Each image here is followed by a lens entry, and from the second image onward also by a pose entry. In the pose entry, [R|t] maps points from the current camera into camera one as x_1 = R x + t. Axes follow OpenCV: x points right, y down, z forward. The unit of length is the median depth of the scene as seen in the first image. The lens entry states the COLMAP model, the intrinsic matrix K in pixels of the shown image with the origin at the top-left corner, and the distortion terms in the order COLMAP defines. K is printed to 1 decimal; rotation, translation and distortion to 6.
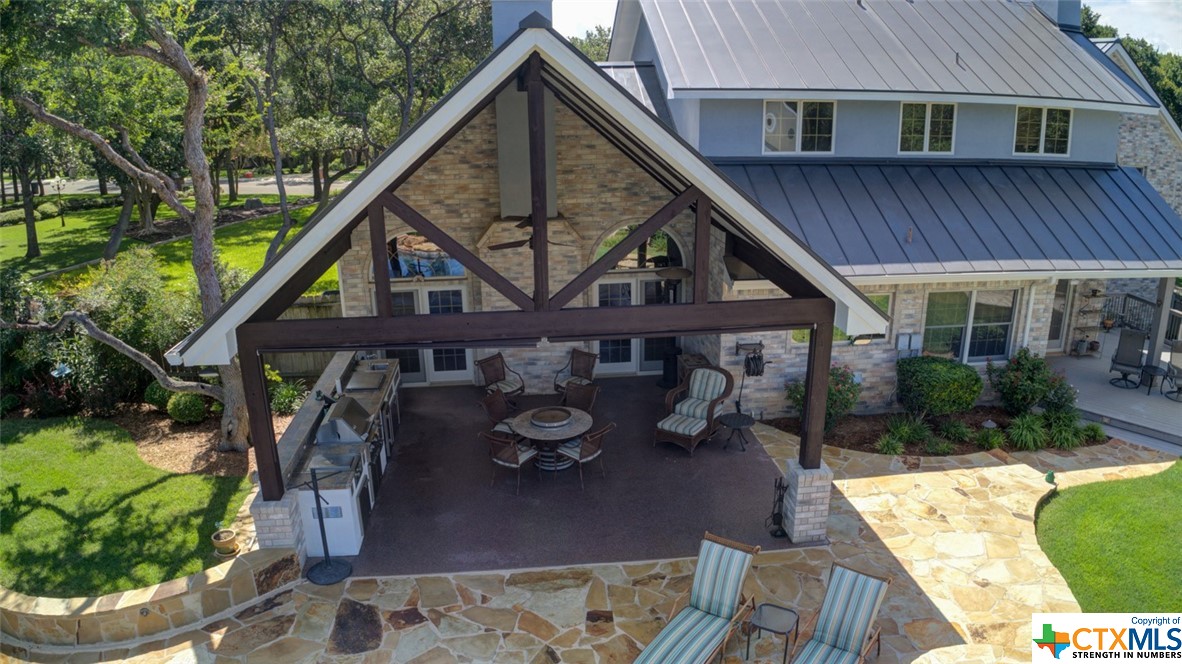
lens RADIAL K [[773.7, 0, 586.3], [0, 773.7, 335.8], [0, 0, 1]] dist [-0.128791, -0.028363]
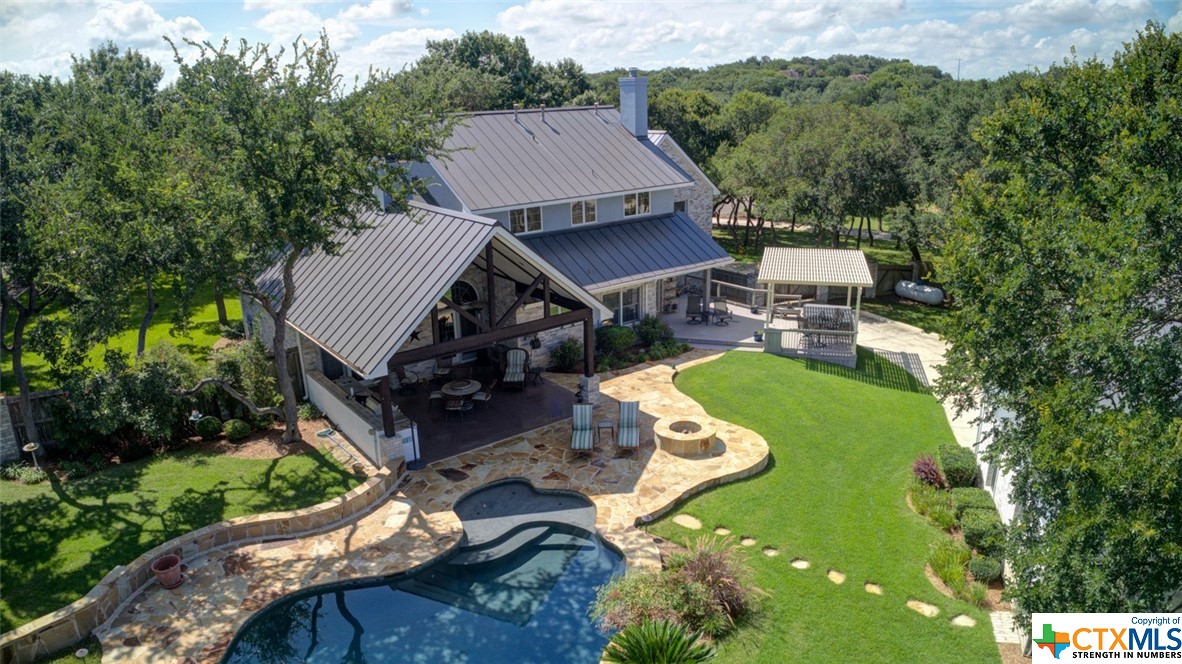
lens RADIAL K [[769.5, 0, 591.0], [0, 769.5, 332.0], [0, 0, 1]] dist [-0.101535, -0.057802]
pose [[0.845412, -0.165751, 0.507746, -0.756506], [0.167721, 0.984928, 0.042265, -0.059455], [-0.507098, 0.049429, 0.860470, -0.919101]]
